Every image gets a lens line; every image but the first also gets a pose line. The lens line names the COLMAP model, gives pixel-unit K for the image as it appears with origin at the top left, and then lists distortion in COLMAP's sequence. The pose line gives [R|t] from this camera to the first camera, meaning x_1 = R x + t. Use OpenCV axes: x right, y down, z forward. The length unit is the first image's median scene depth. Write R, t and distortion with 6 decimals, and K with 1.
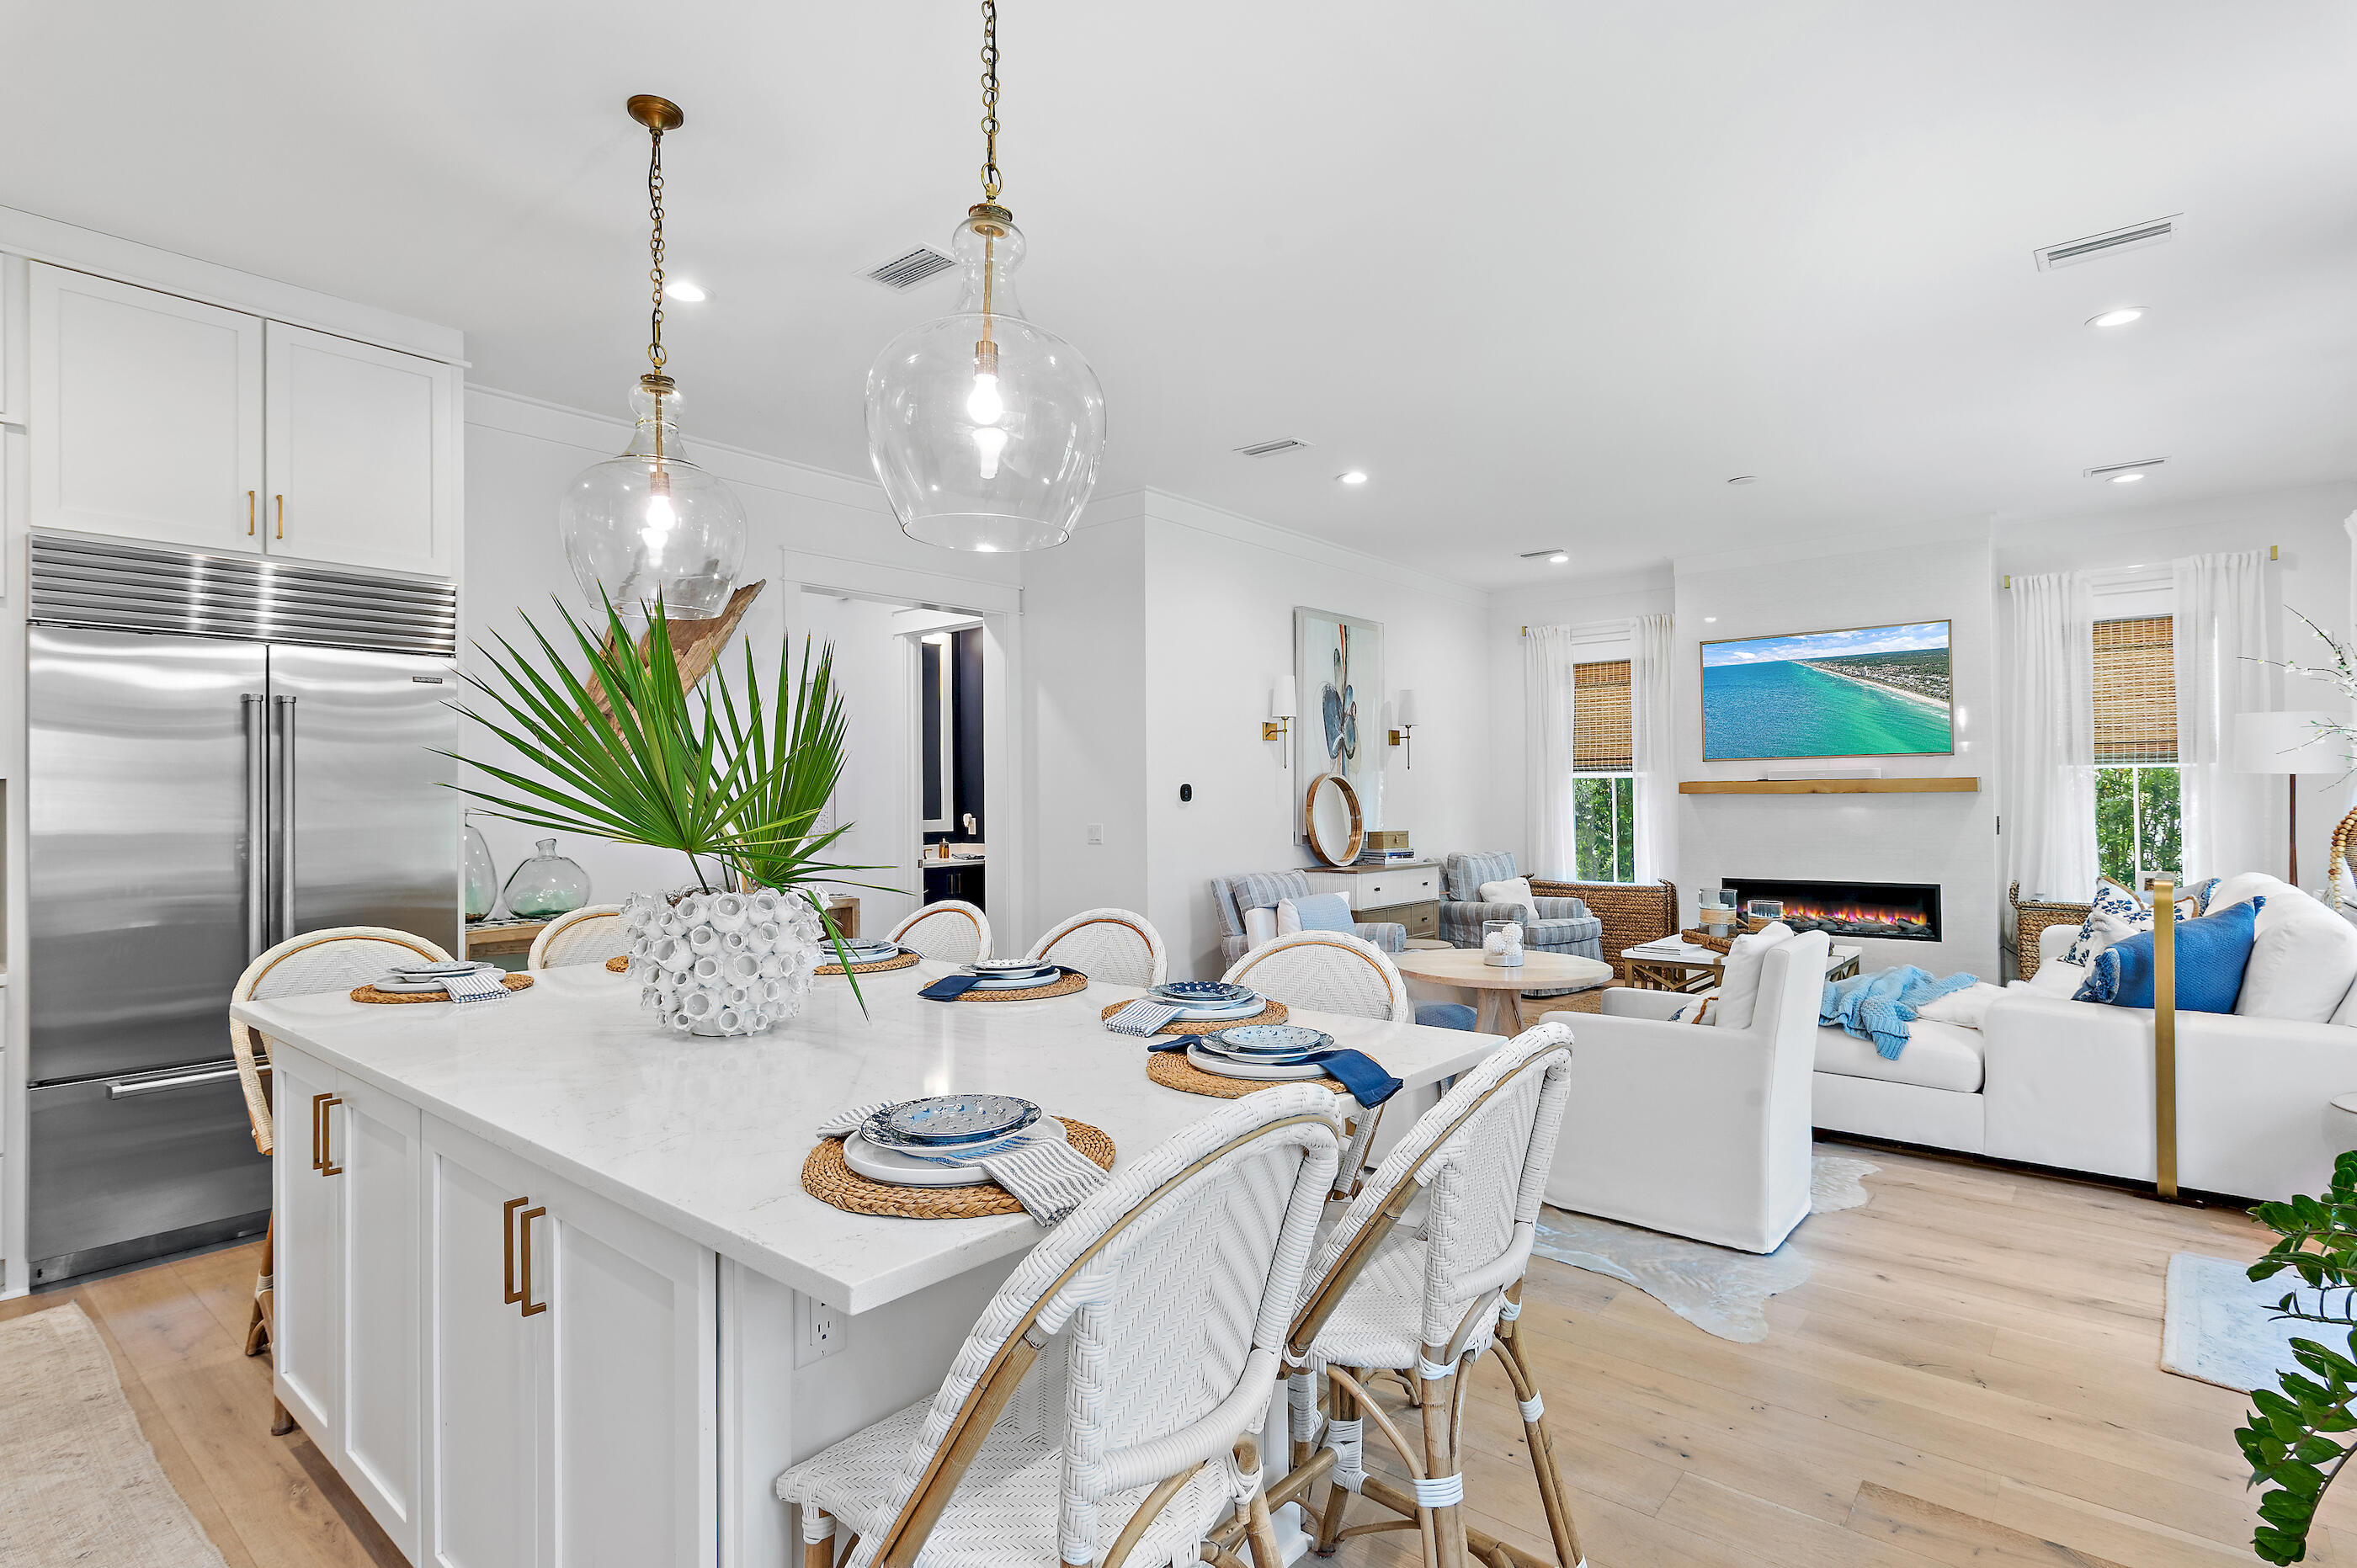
lens RADIAL K [[1164.5, 0, 1178.8], [0, 1164.5, 781.4], [0, 0, 1]] dist [0.000006, 0.001368]
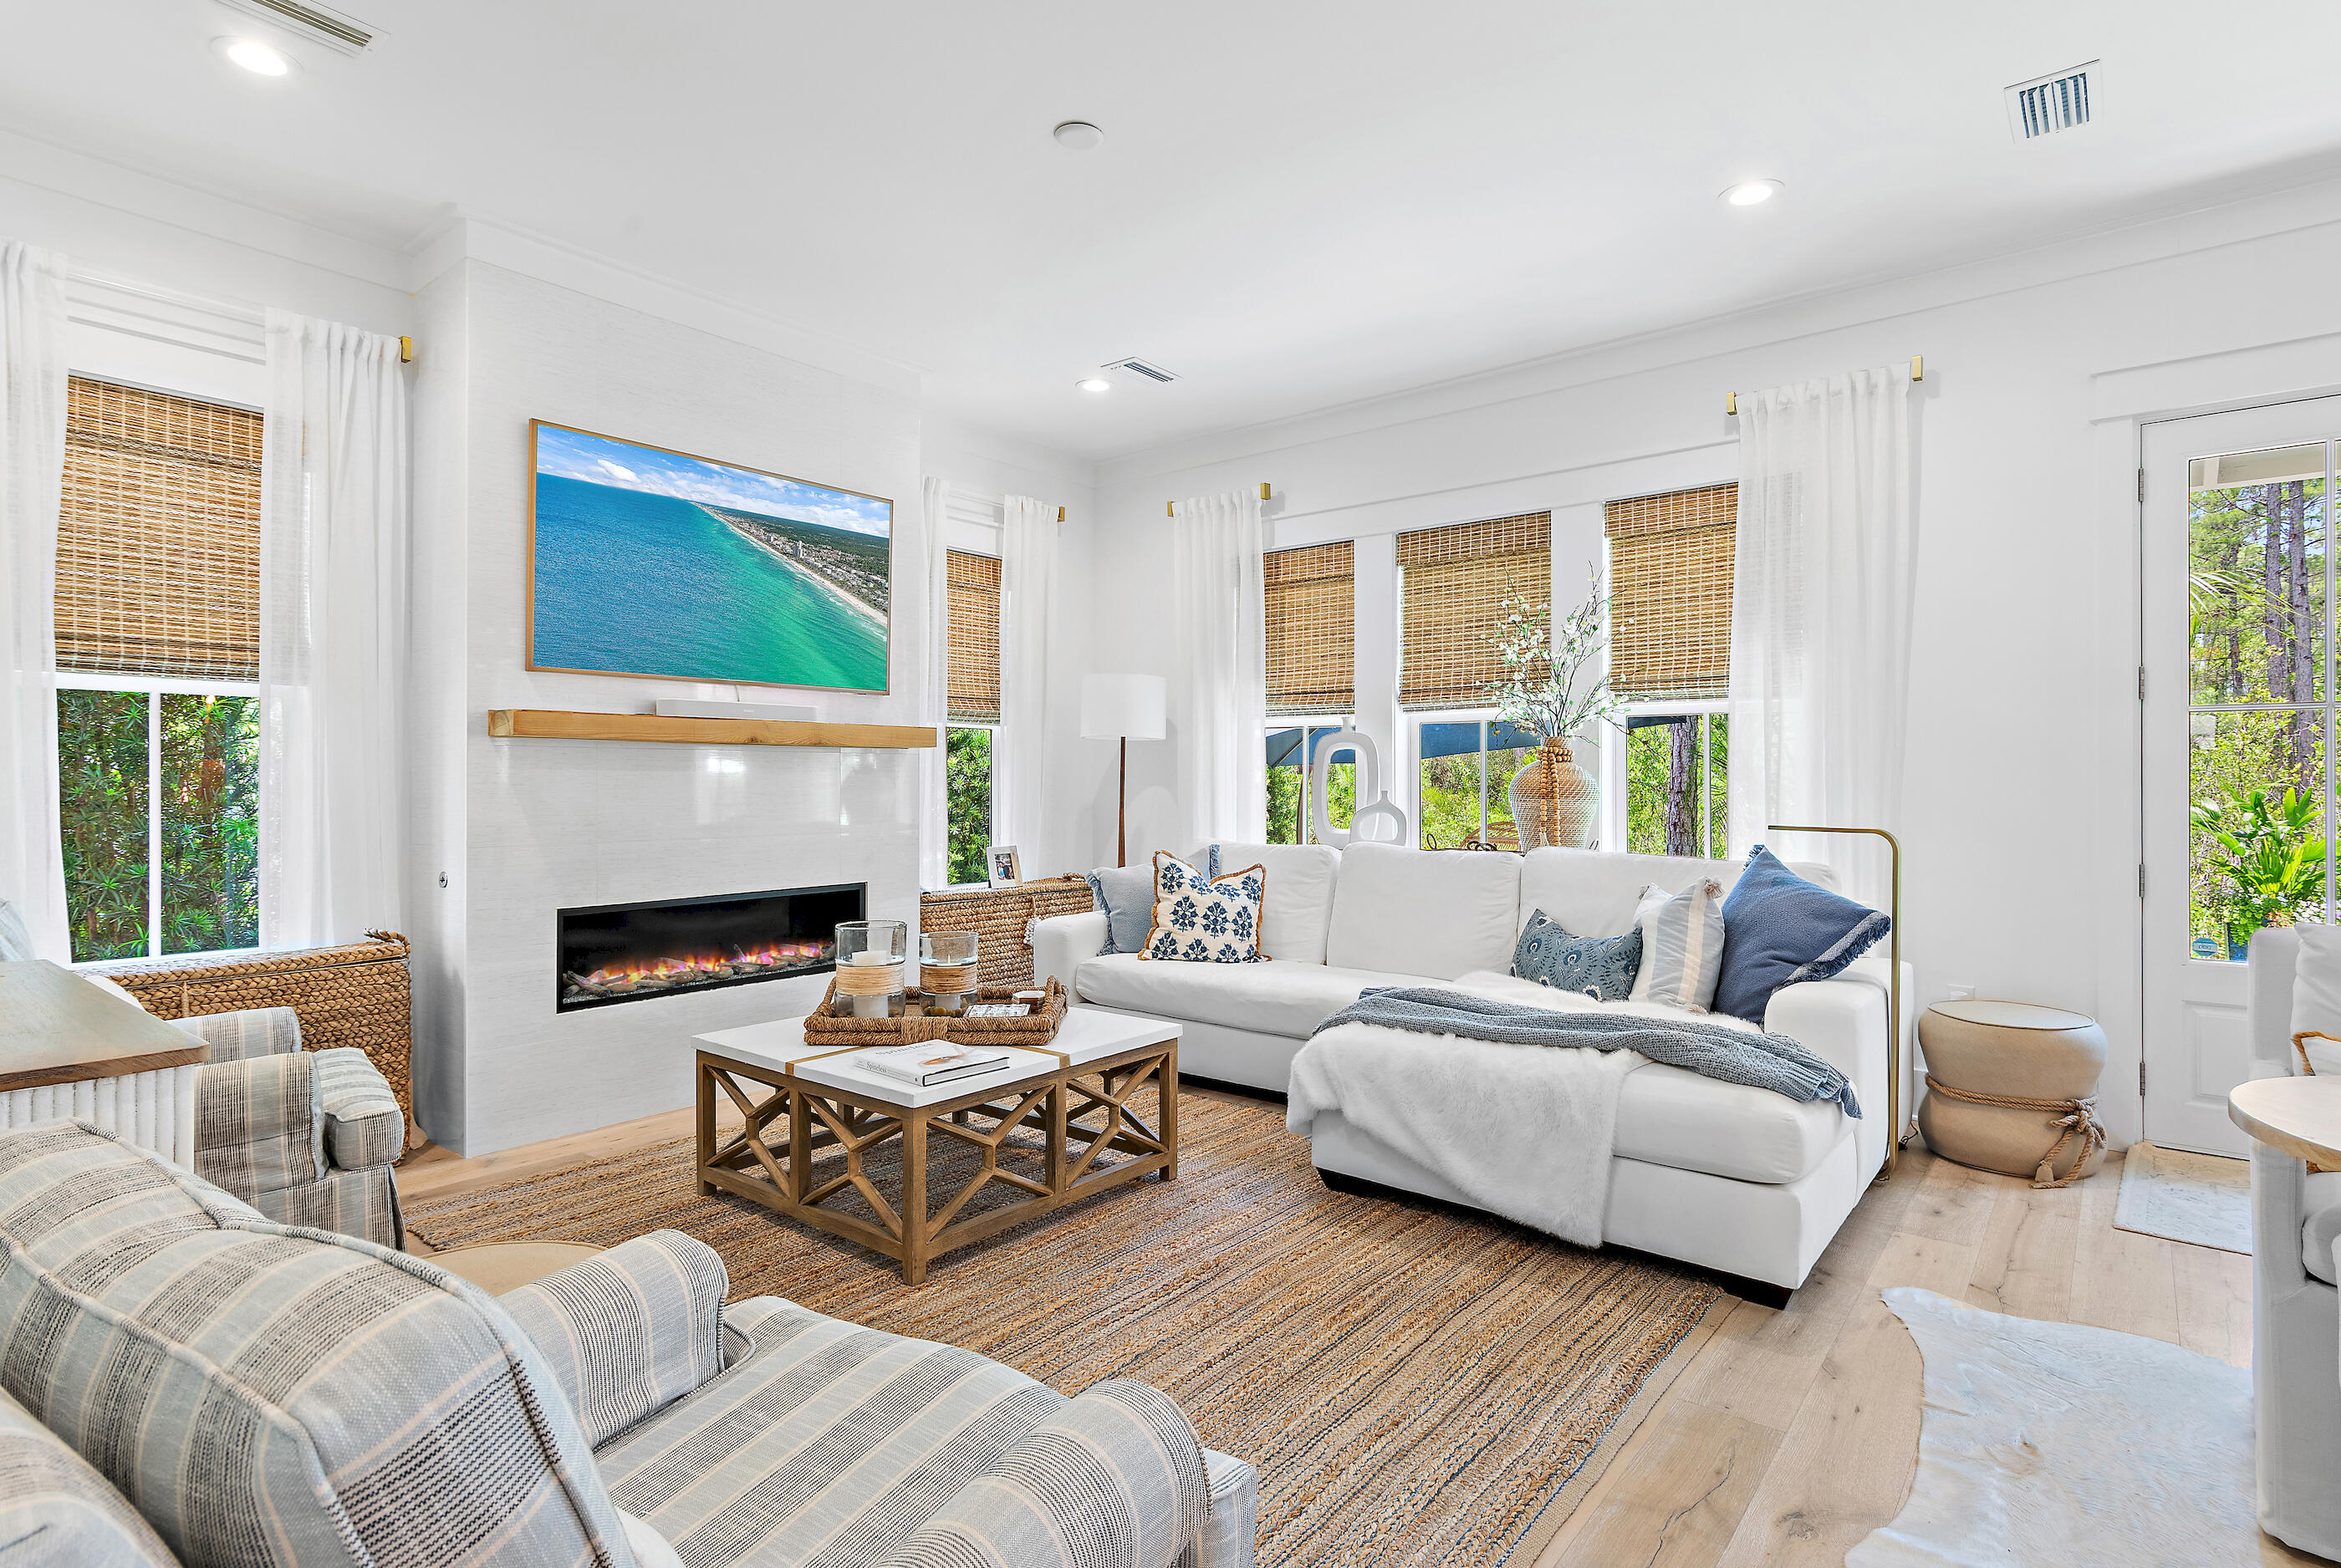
lens RADIAL K [[1156.5, 0, 1168.5], [0, 1156.5, 780.6], [0, 0, 1]] dist [0.000006, 0.001368]
pose [[0.002648, 0.012968, 0.999912, -0.025448], [-0.006027, 0.999898, -0.012952, 0.035358], [-0.999978, -0.005992, 0.002726, 0.797085]]
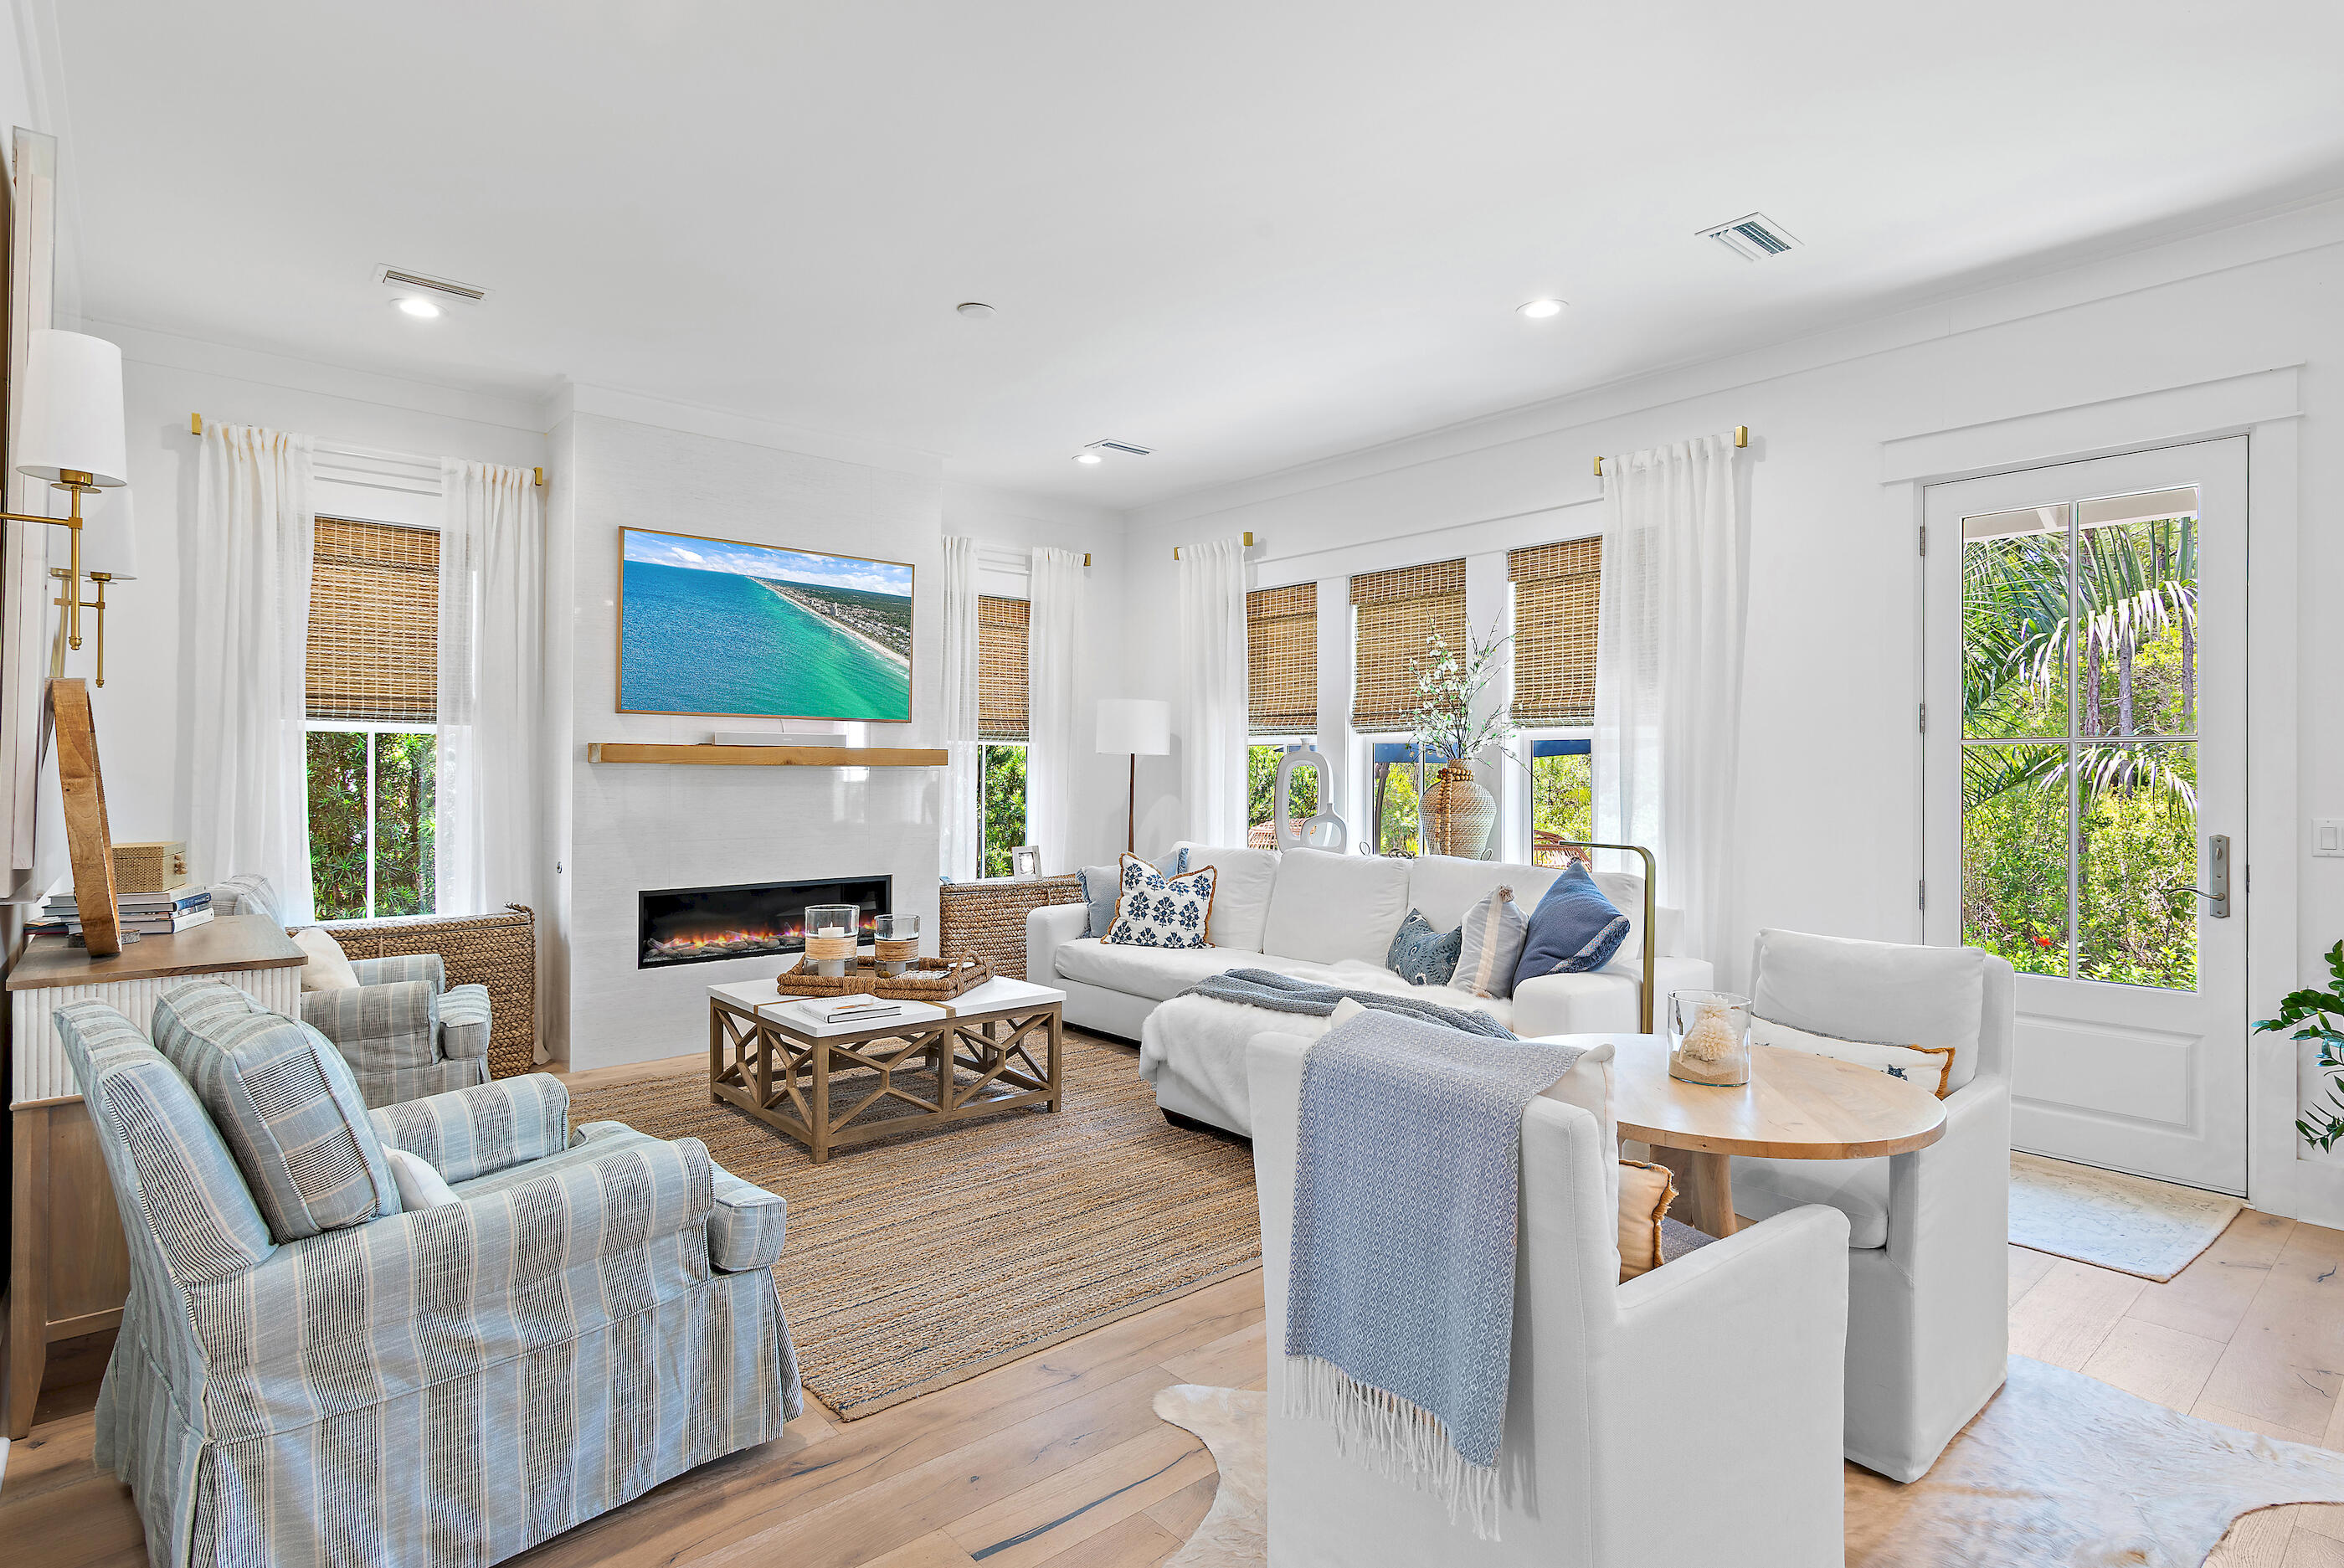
lens RADIAL K [[1158.2, 0, 1163.9], [0, 1158.2, 773.8], [0, 0, 1]] dist [0.000006, 0.001368]
pose [[0.170863, 0.013775, 0.985199, -0.137191], [-0.011848, 0.999859, -0.011925, 0.022288], [-0.985224, -0.009635, 0.171002, 0.644083]]
